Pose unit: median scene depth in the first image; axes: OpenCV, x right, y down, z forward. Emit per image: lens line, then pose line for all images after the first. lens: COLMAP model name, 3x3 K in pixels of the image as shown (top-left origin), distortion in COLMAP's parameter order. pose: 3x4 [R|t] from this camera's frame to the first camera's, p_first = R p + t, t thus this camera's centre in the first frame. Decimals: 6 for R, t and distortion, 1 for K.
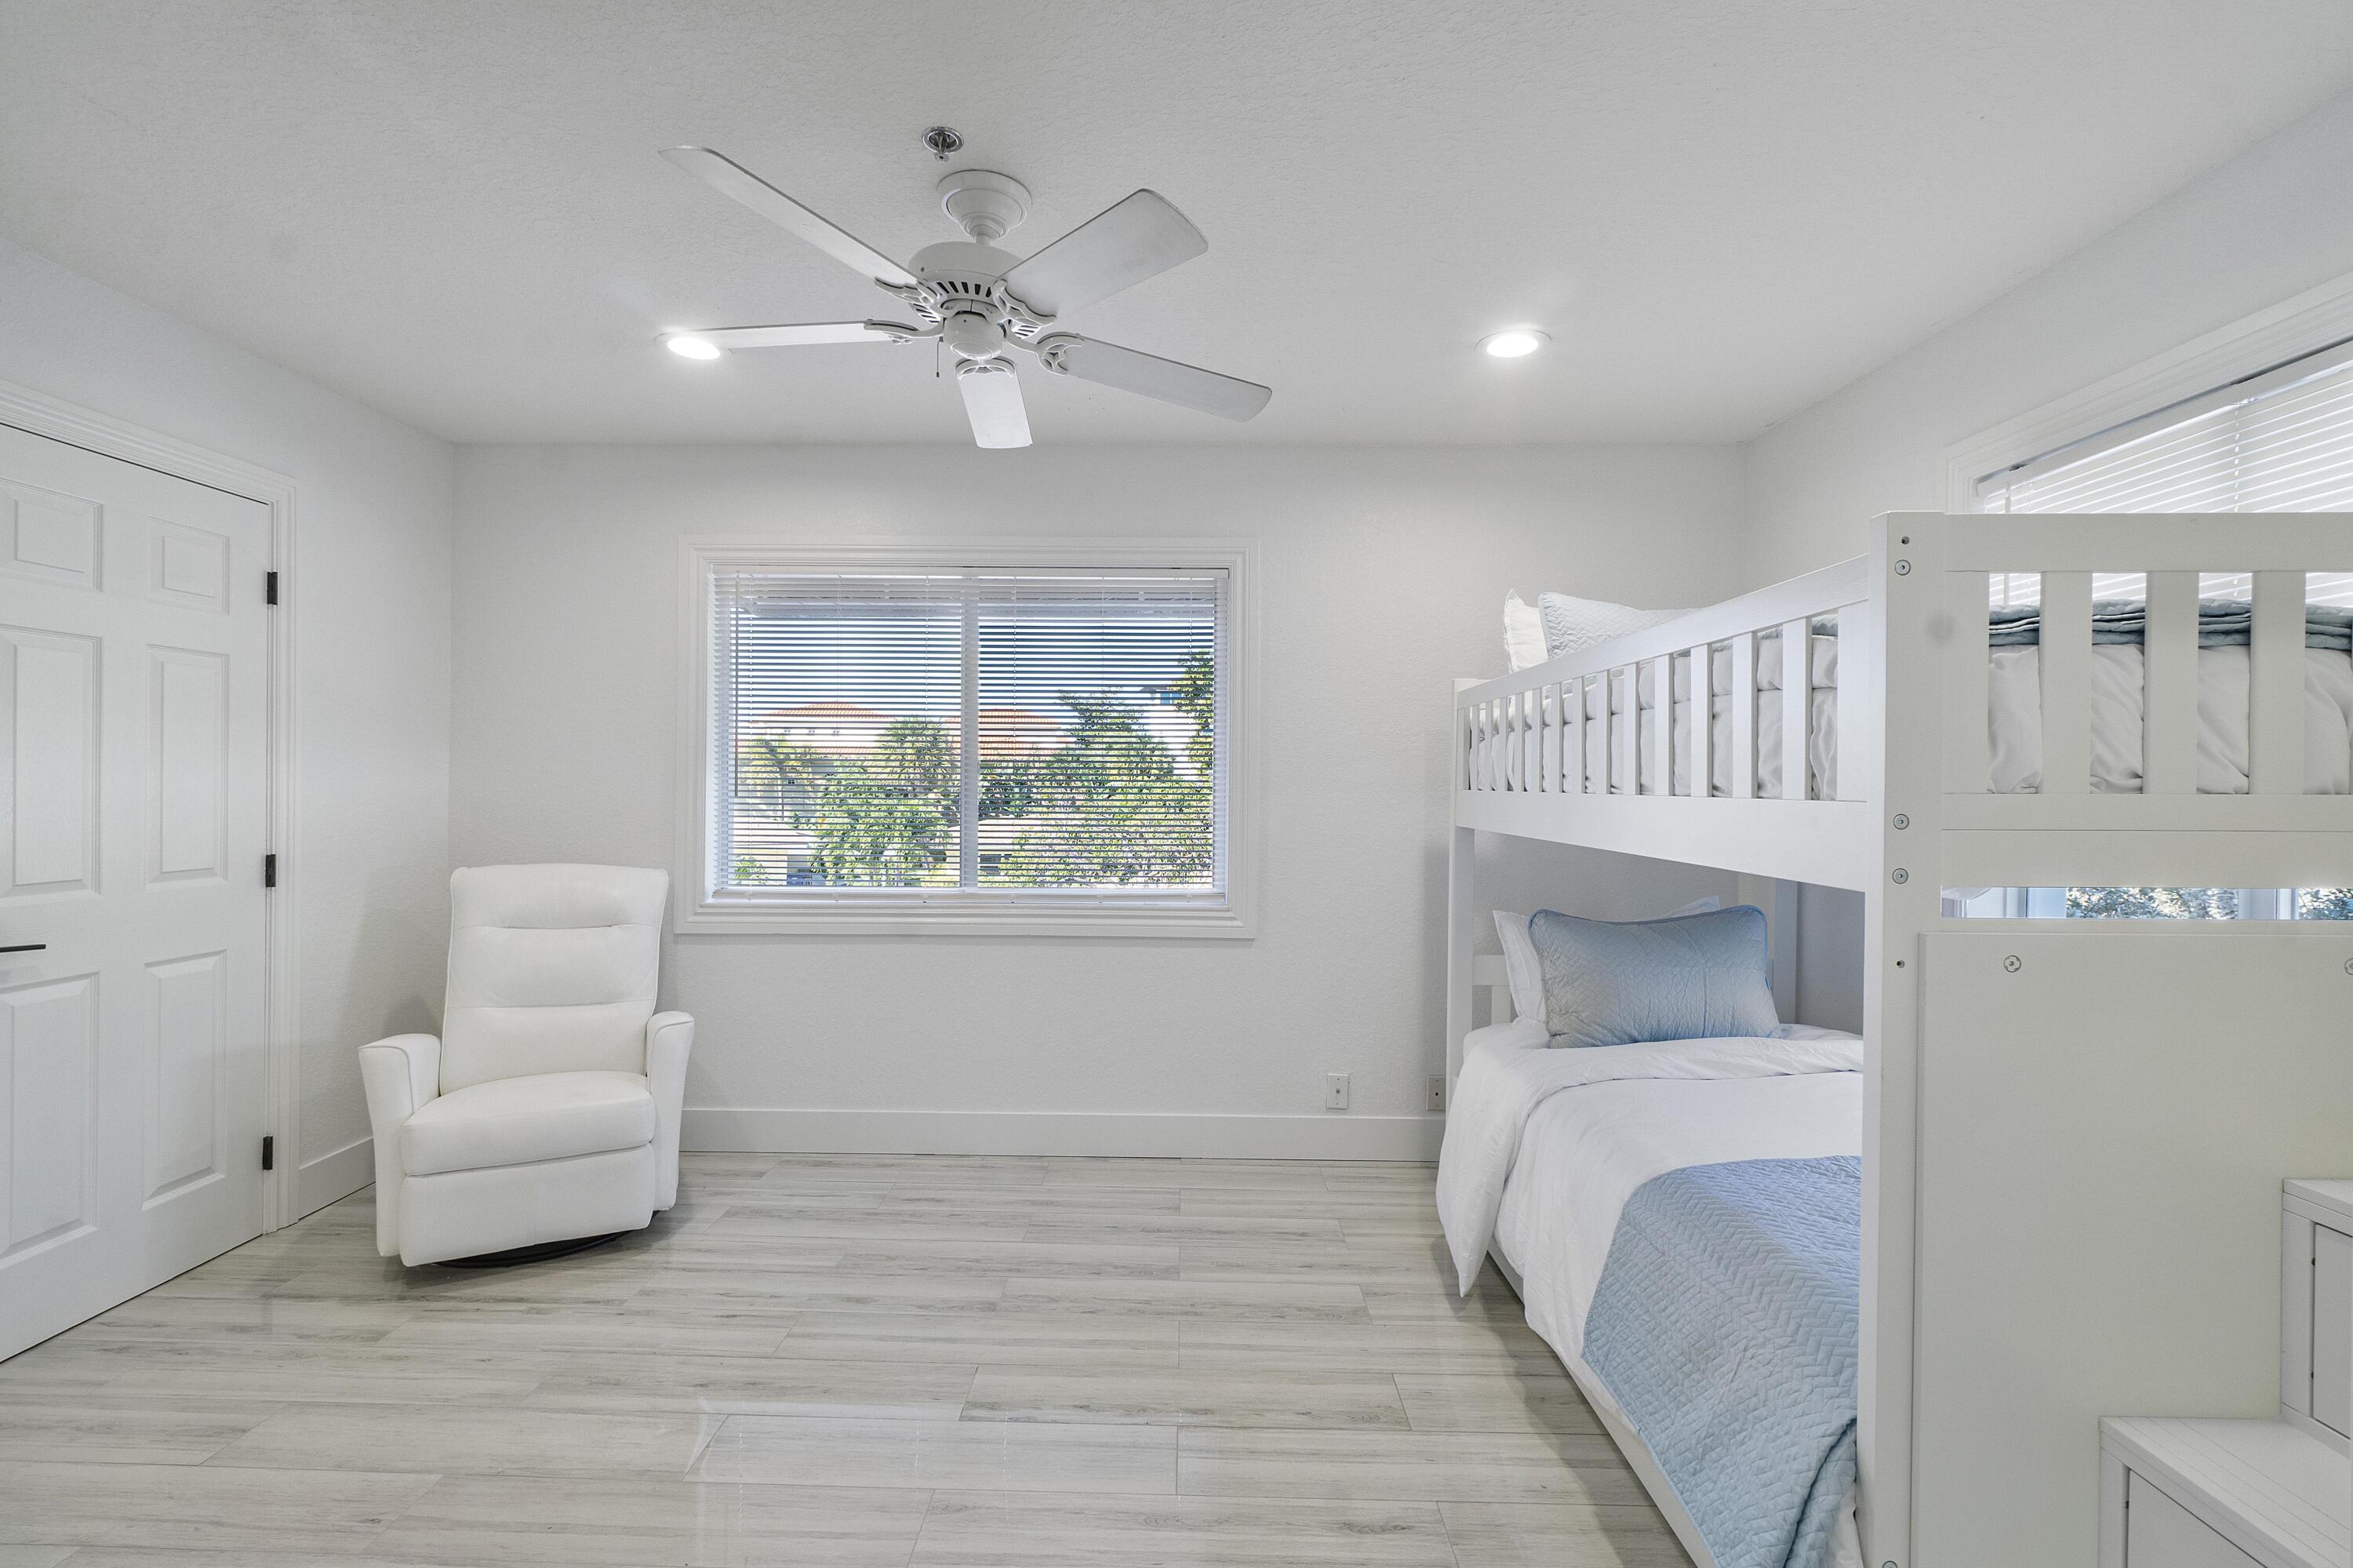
lens RADIAL K [[1023.8, 0, 1176.5], [0, 1023.8, 784.0], [0, 0, 1]] dist [0.000617, 0.000219]
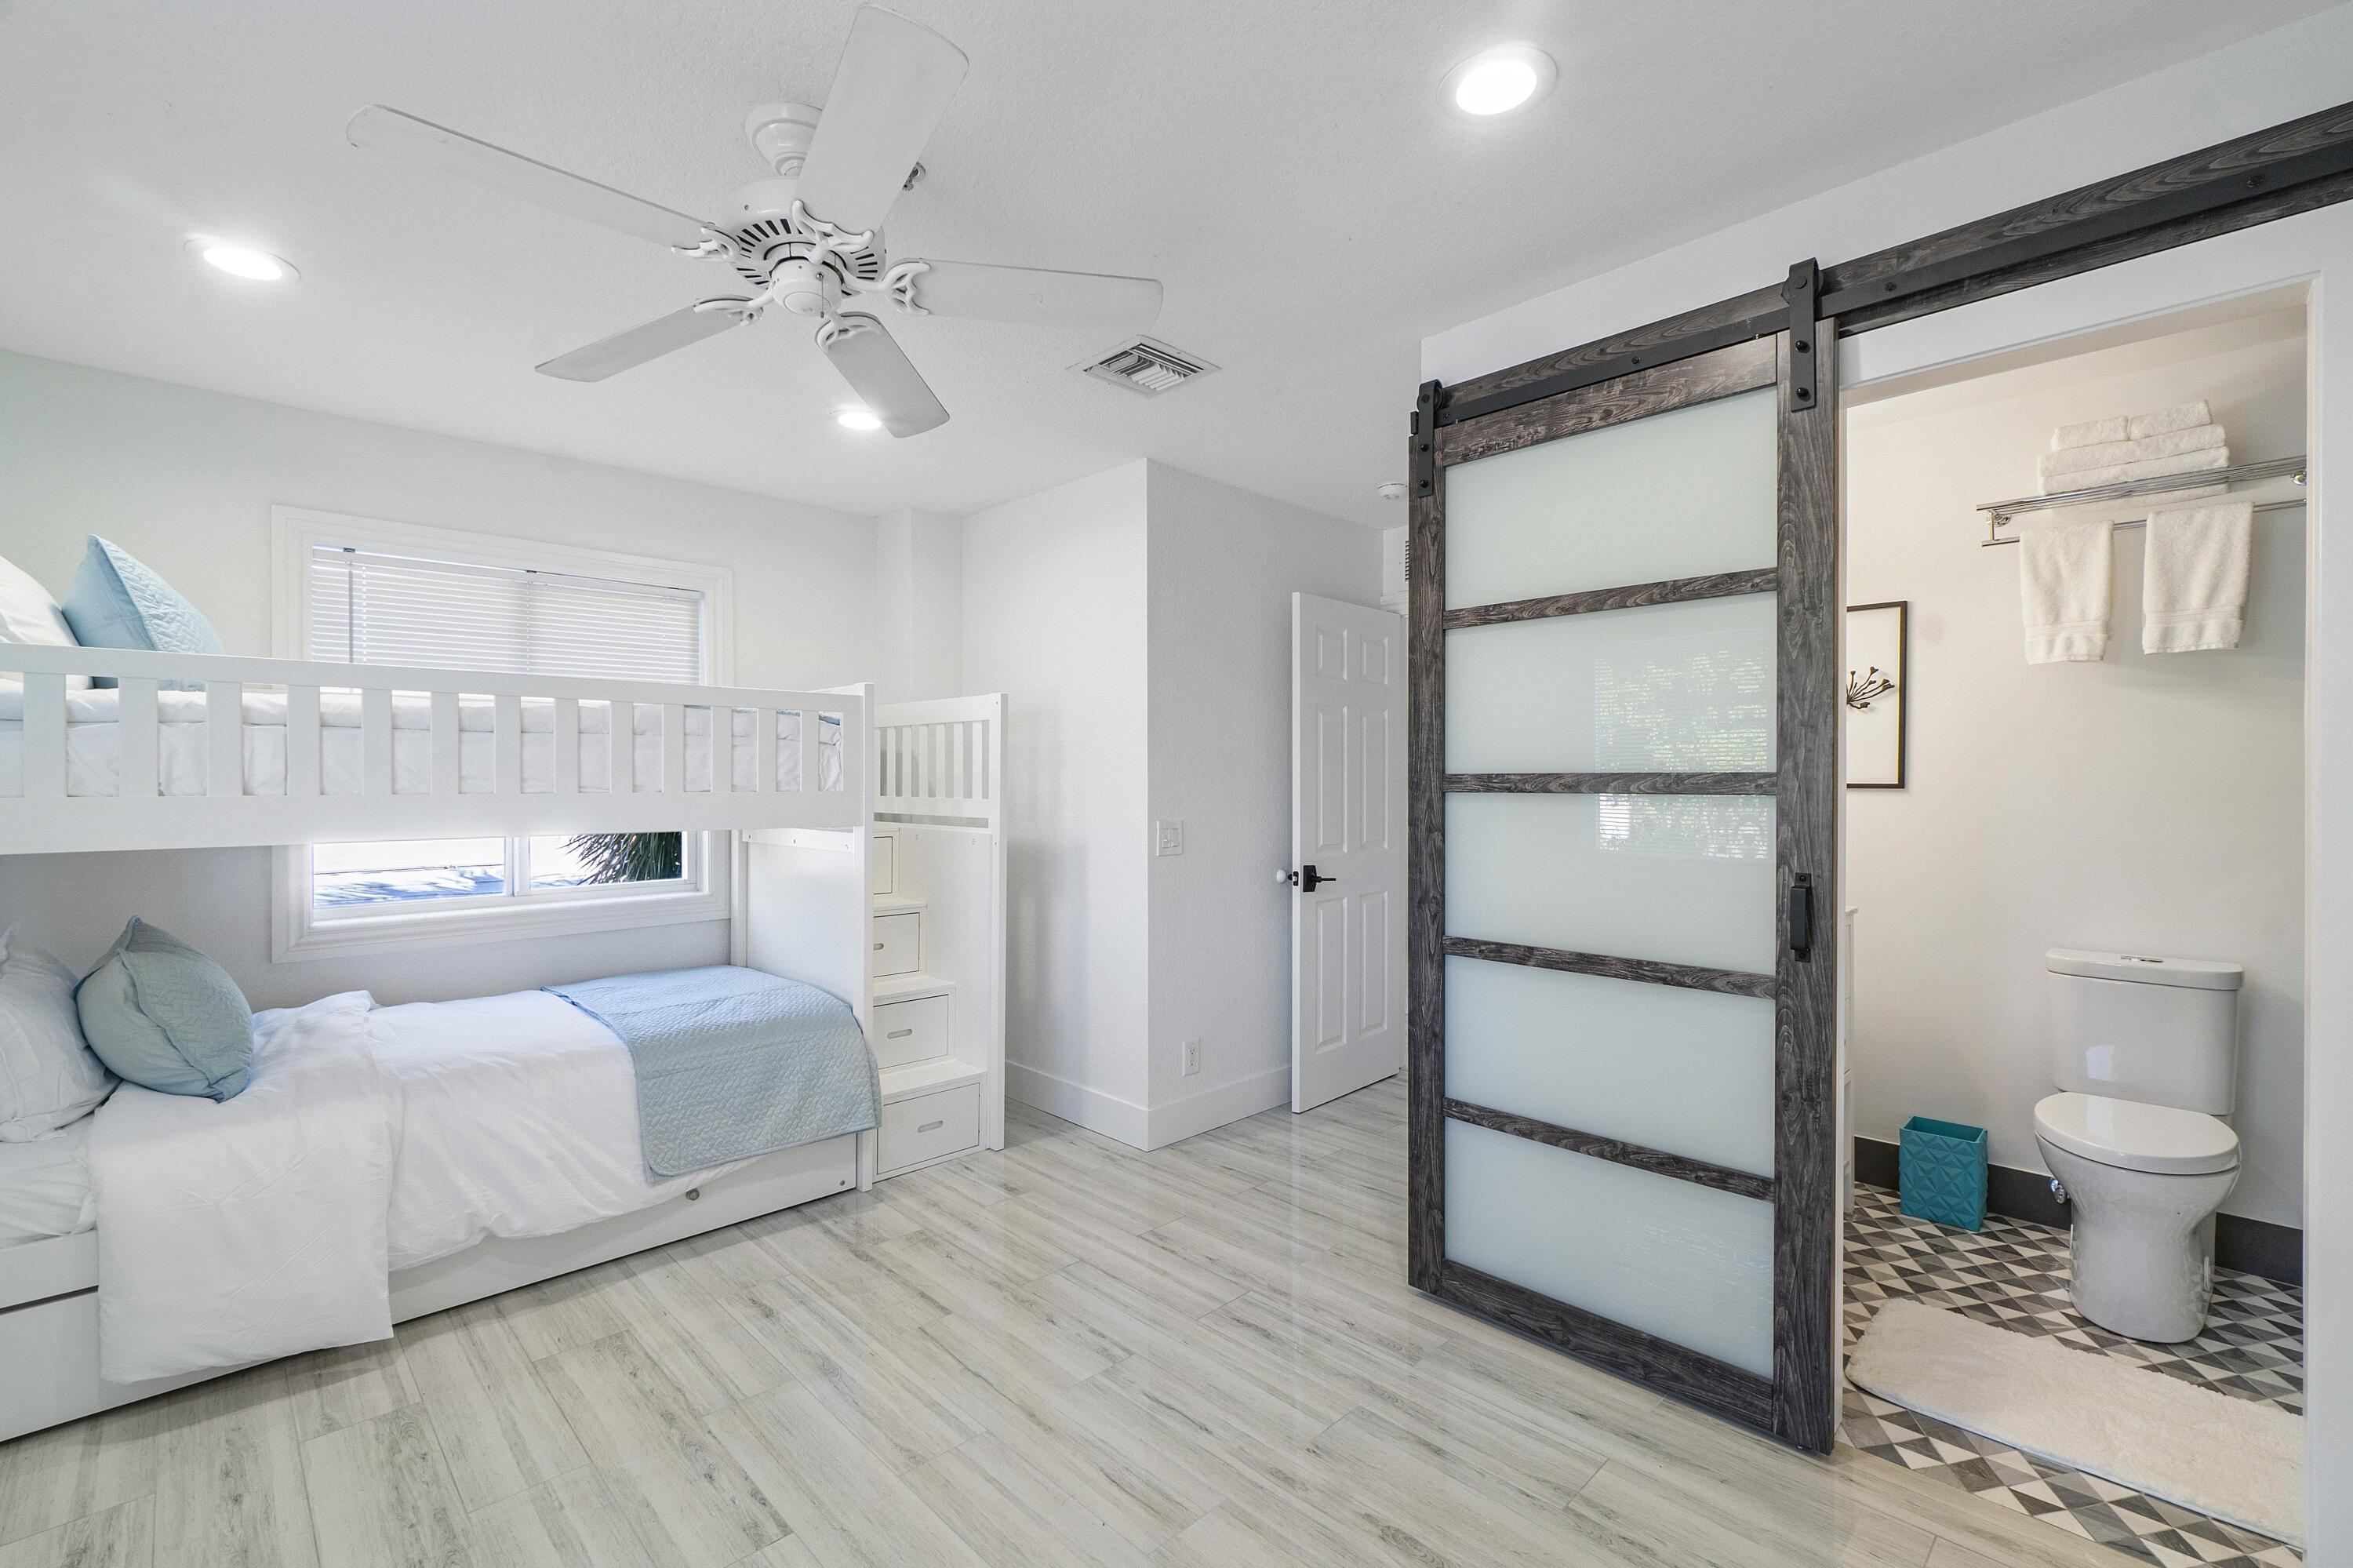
lens RADIAL K [[1023.8, 0, 1176.5], [0, 1023.8, 784.0], [0, 0, 1]] dist [0.000617, 0.000219]
pose [[-0.705406, -0.008352, 0.708754, -0.951736], [-0.001303, 0.999944, 0.010486, -0.005712], [-0.708802, 0.006473, -0.705378, 1.262952]]
